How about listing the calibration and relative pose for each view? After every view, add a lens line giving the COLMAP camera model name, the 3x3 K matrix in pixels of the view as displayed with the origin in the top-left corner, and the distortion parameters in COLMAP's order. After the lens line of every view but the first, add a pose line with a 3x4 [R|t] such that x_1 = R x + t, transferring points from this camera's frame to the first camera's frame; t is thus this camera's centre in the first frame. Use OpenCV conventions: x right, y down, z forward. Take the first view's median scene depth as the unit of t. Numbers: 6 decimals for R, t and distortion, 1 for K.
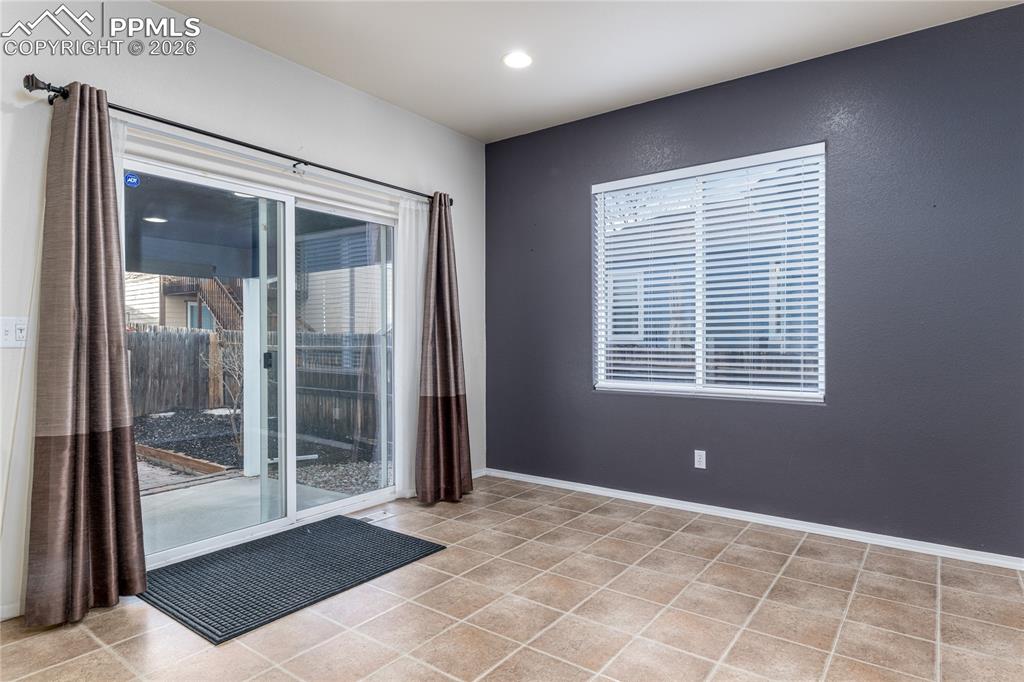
lens RADIAL K [[567.4, 0, 514.0], [0, 567.4, 342.8], [0, 0, 1]] dist [0.000983, -0.000656]
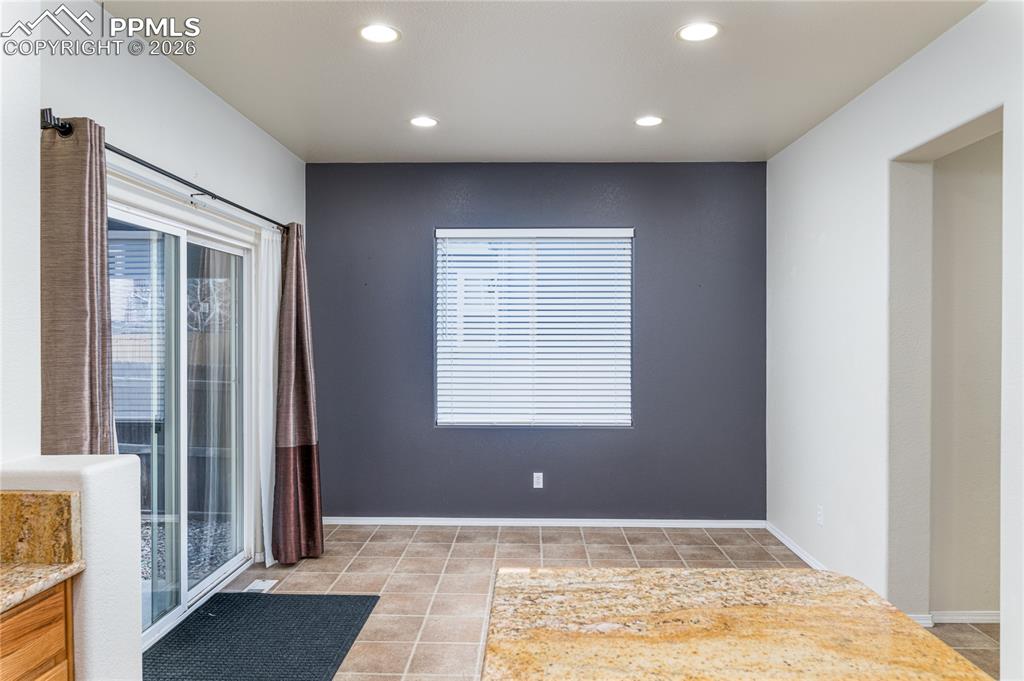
lens RADIAL K [[685.4, 0, 521.5], [0, 685.4, 340.4], [0, 0, 1]] dist [-0.002650, 0.002503]
pose [[0.810592, 0.002085, 0.585608, -0.572777], [-0.005223, 0.999980, 0.003669, -0.095984], [-0.585588, -0.006033, 0.810586, -0.132568]]
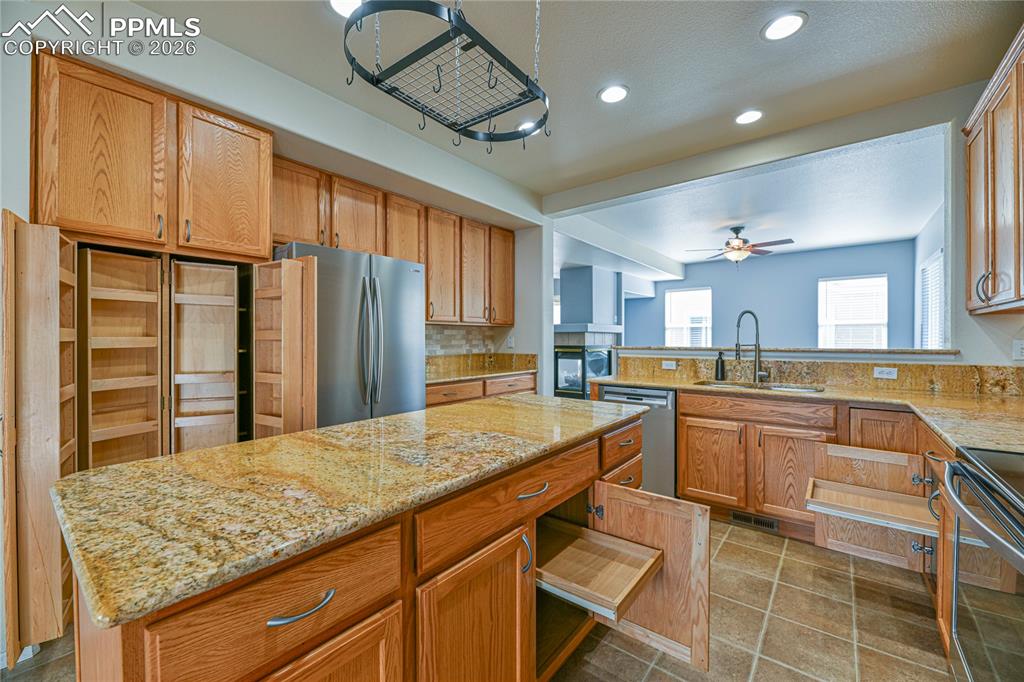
lens RADIAL K [[414.2, 0, 512.6], [0, 414.2, 340.6], [0, 0, 1]] dist [-0.009833, -0.001519]
pose [[-0.999475, 0.008404, 0.031301, -0.457978], [0.008647, 0.999933, 0.007635, -0.033219], [-0.031234, 0.007902, -0.999481, 0.425545]]
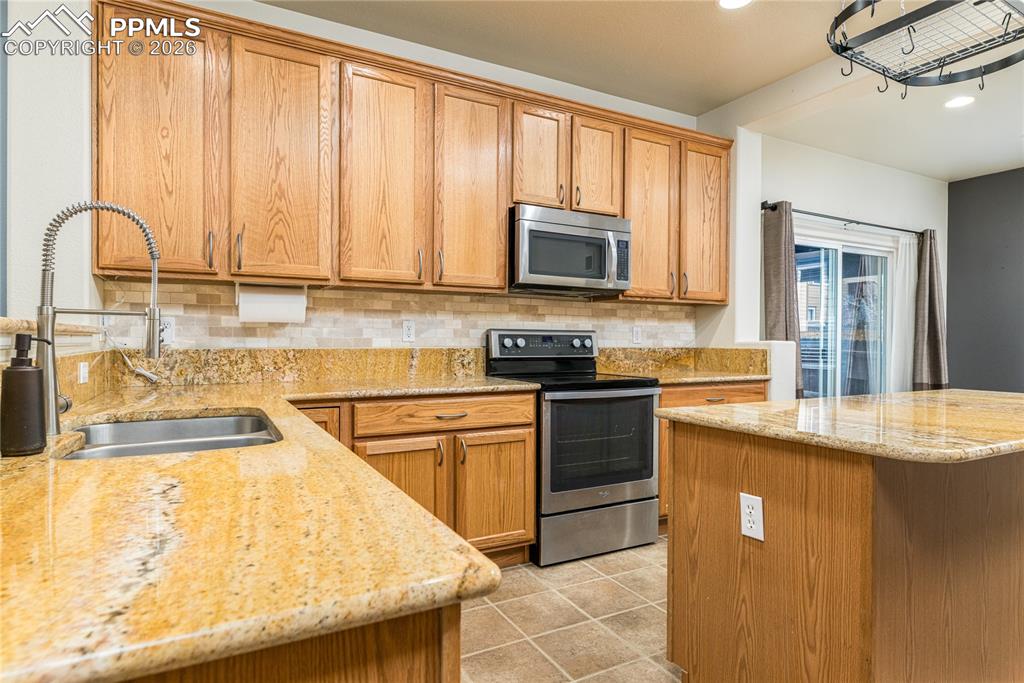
lens RADIAL K [[567.4, 0, 514.0], [0, 567.4, 340.9], [0, 0, 1]] dist [0.000983, -0.000656]
pose [[0.904628, 0.011448, -0.426049, -0.522696], [-0.011136, 0.999933, 0.003223, 0.003906], [0.426057, 0.001829, 0.904694, -0.730103]]
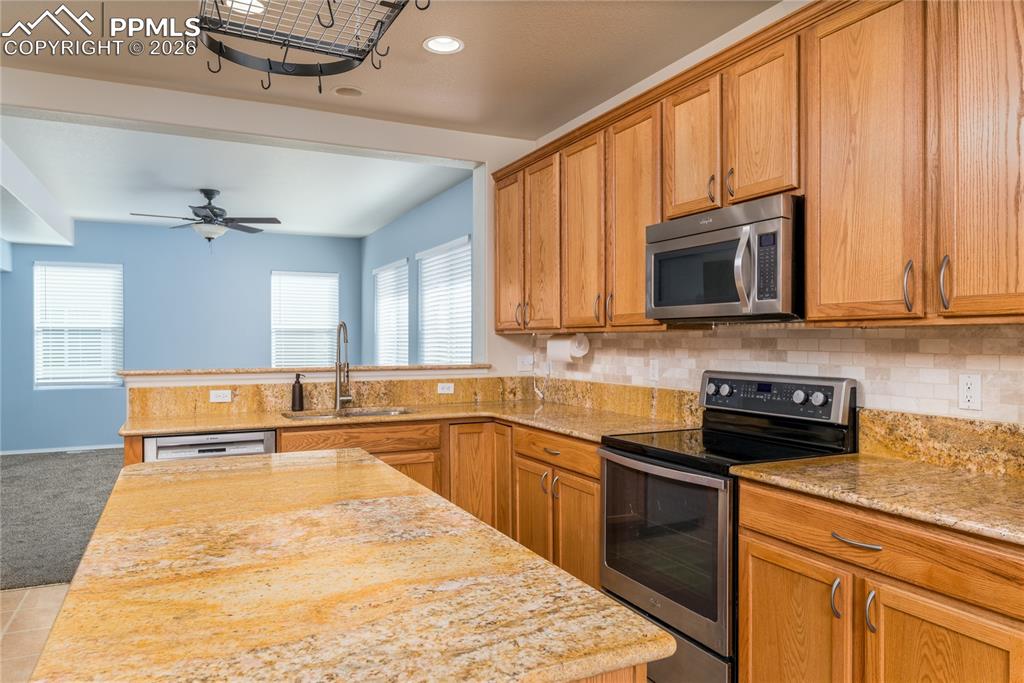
lens RADIAL K [[685.4, 0, 515.1], [0, 685.4, 342.8], [0, 0, 1]] dist [-0.002650, 0.002503]
pose [[-0.457923, 0.010598, -0.888929, 0.002740], [0.002503, 0.999940, 0.010632, -0.063371], [0.888988, 0.002644, -0.457922, 0.352150]]
